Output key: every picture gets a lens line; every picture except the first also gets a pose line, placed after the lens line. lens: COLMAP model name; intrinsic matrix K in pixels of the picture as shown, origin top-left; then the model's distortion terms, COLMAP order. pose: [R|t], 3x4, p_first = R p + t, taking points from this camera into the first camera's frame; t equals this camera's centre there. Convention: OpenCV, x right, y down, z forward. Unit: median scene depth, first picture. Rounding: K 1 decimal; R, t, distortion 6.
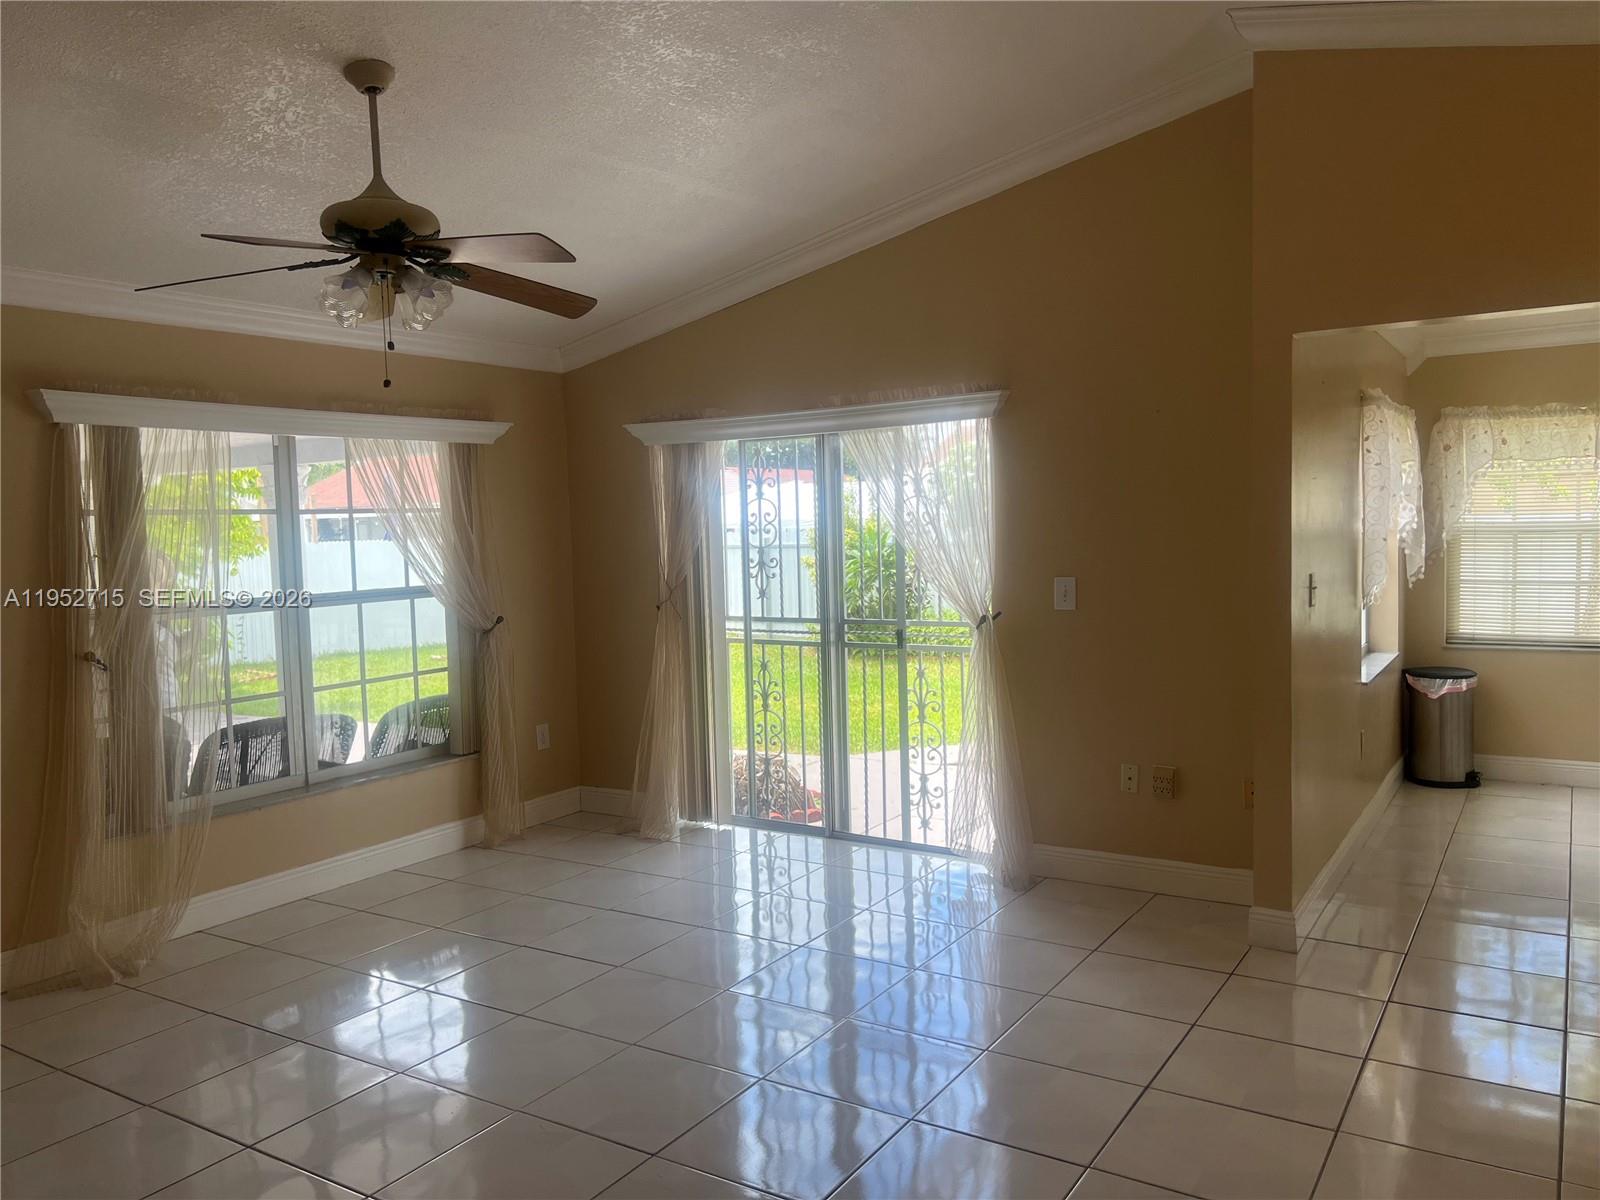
lens RADIAL K [[1199.0, 0, 792.2], [0, 1199.0, 615.0], [0, 0, 1]] dist [0.088335, -0.130568]
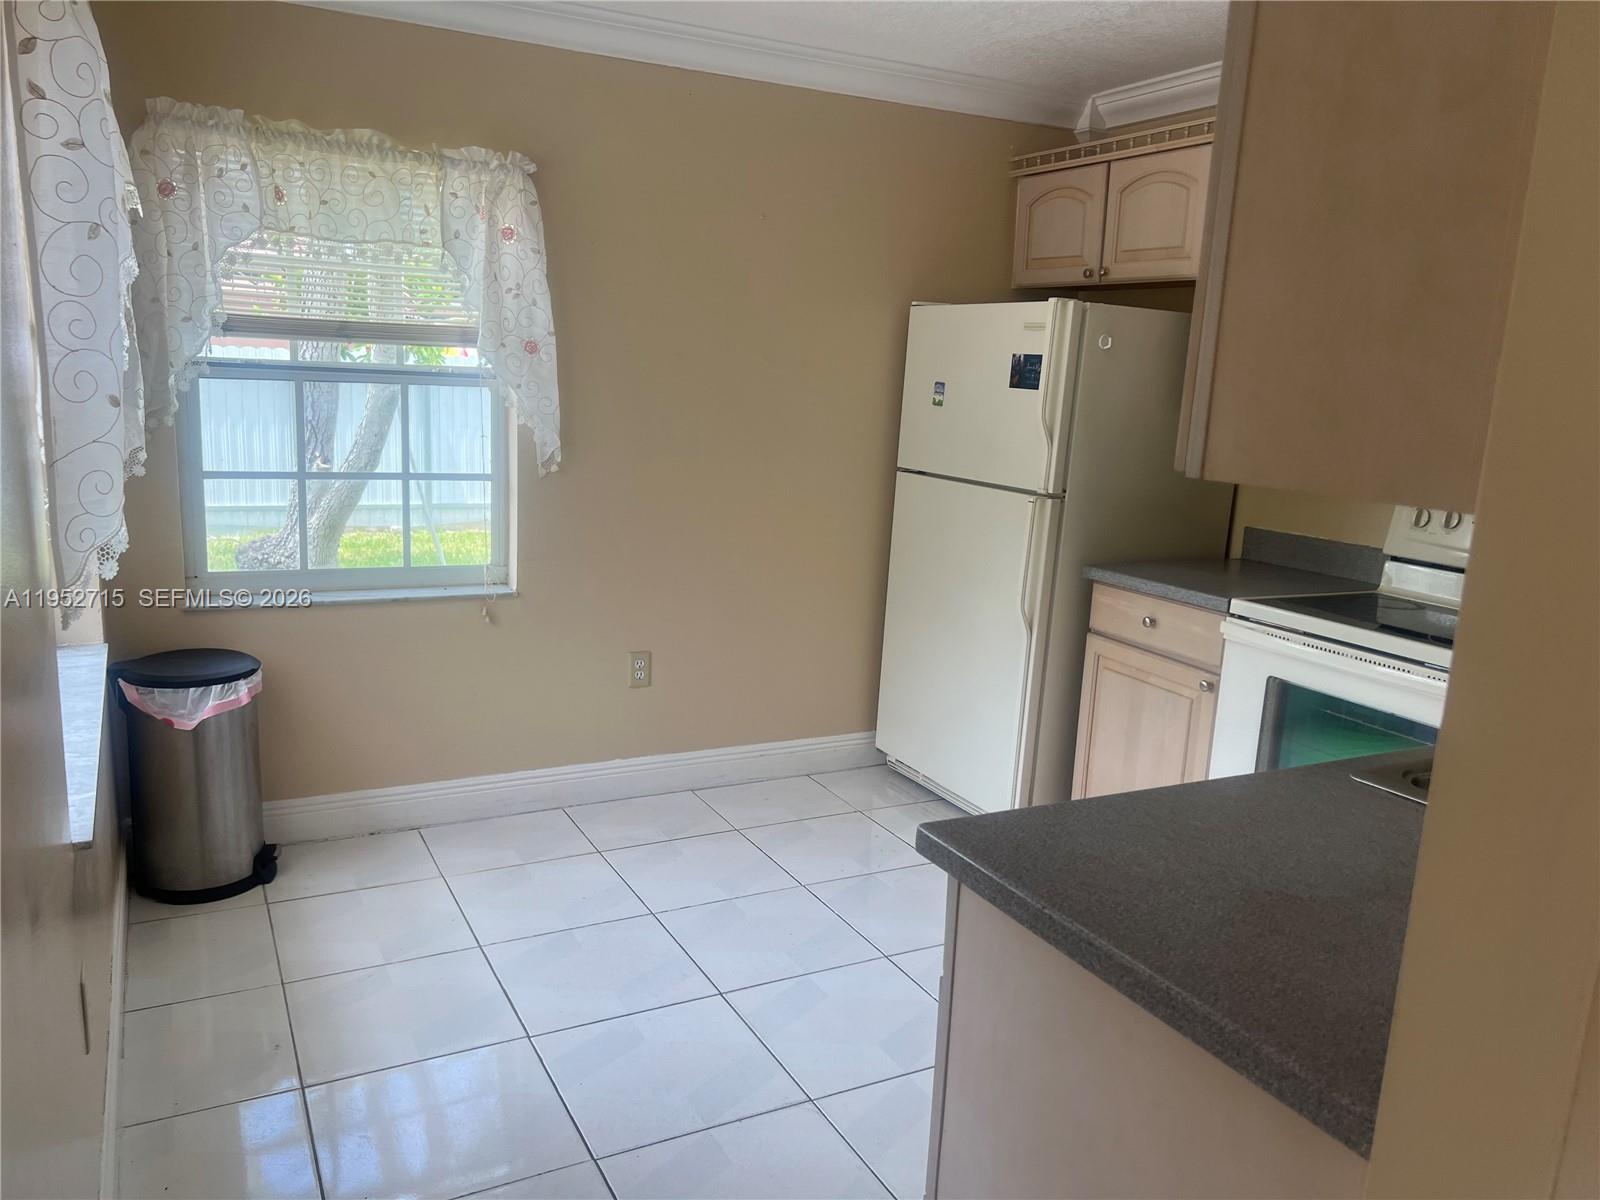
lens RADIAL K [[1199.0, 0, 792.2], [0, 1199.0, 615.0], [0, 0, 1]] dist [0.088335, -0.130568]
pose [[0.499713, -0.124262, 0.857232, 0.328139], [0.006658, 0.990178, 0.139653, -0.054634], [-0.866166, -0.064079, 0.495632, 0.756405]]
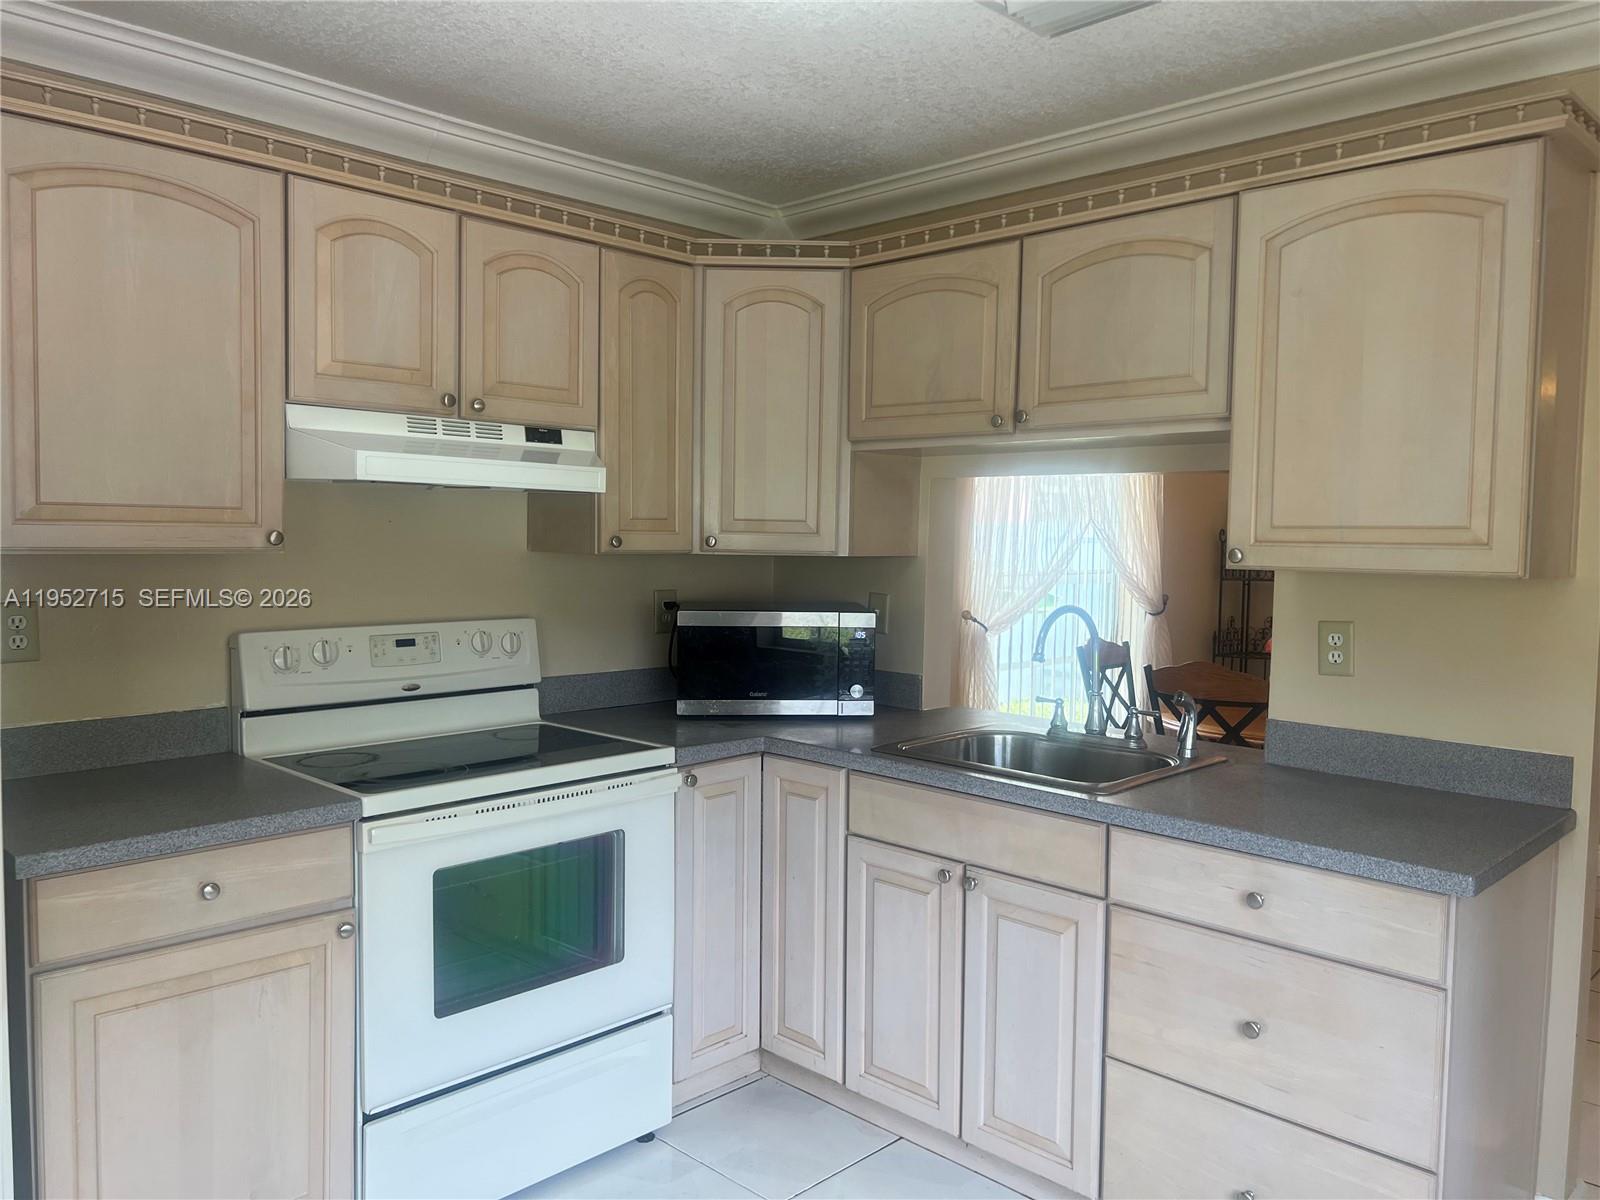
lens RADIAL K [[1188.7, 0, 786.9], [0, 1188.7, 617.6], [0, 0, 1]] dist [0.002161, 0.001463]
pose [[-0.976815, -0.000725, 0.214083, 0.738662], [0.031033, 0.988953, 0.144946, -0.104223], [-0.211823, 0.148229, -0.966002, 1.280131]]
